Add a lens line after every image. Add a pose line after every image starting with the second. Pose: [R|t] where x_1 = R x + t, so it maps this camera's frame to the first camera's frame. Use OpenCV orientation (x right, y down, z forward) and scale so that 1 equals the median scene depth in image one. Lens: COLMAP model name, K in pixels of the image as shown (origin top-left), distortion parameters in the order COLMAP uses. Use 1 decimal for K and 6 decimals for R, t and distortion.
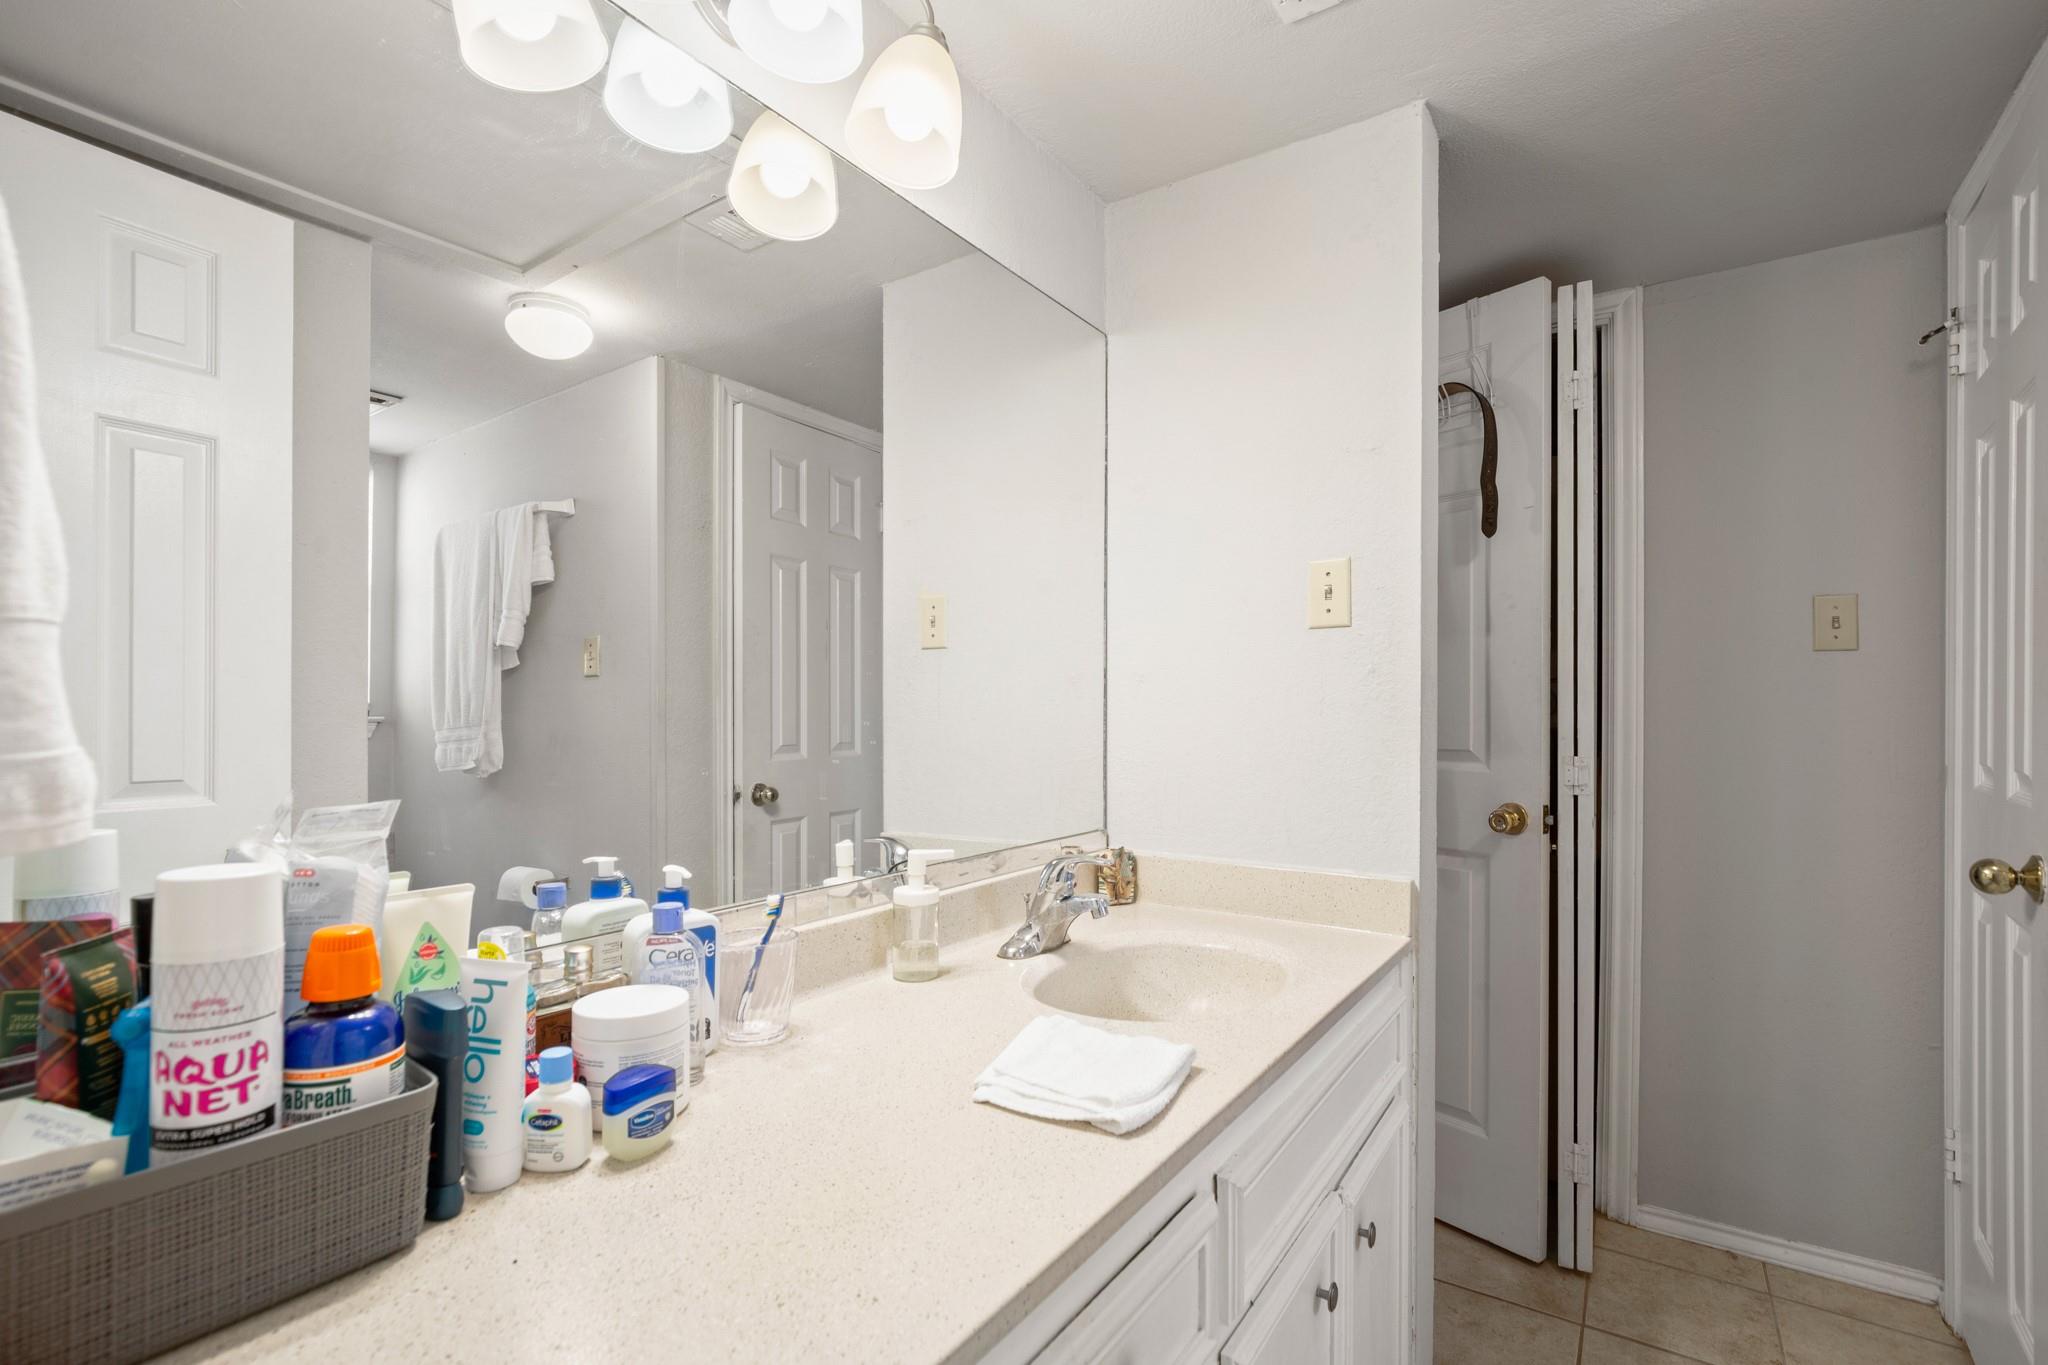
lens RADIAL K [[948.4, 0, 1007.0], [0, 948.4, 729.6], [0, 0, 1]] dist [-0.006471, 0.001211]
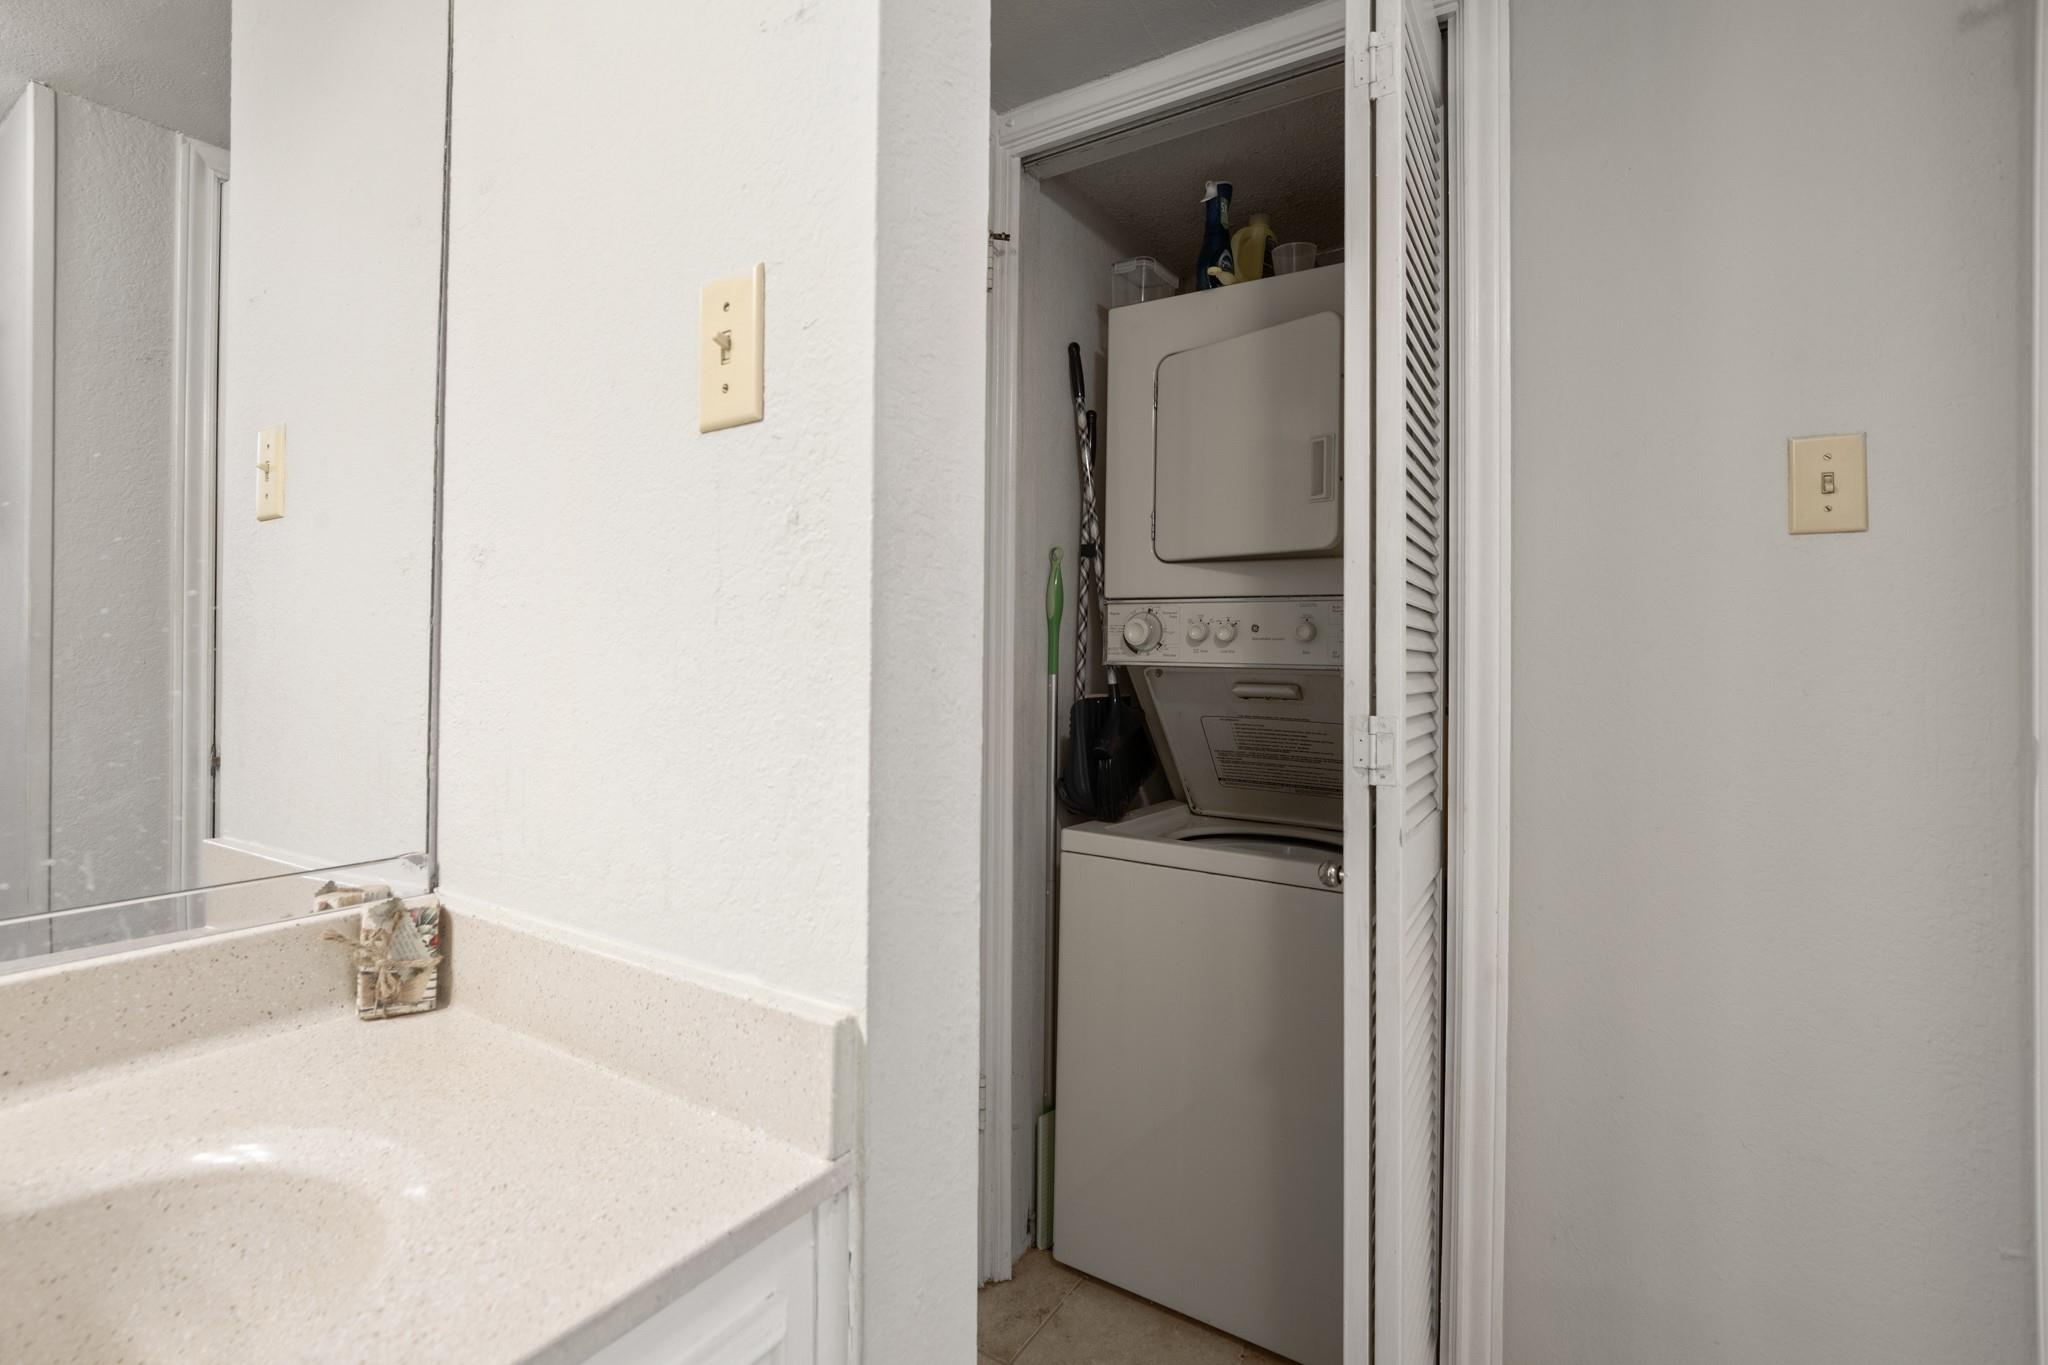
lens RADIAL K [[948.4, 0, 1024.1], [0, 948.4, 672.3], [0, 0, 1]] dist [-0.006471, 0.001211]
pose [[0.999524, 0.006818, 0.030079, 0.381751], [-0.006602, 0.999952, -0.007277, 0.008229], [-0.030127, 0.007075, 0.999521, 0.452043]]
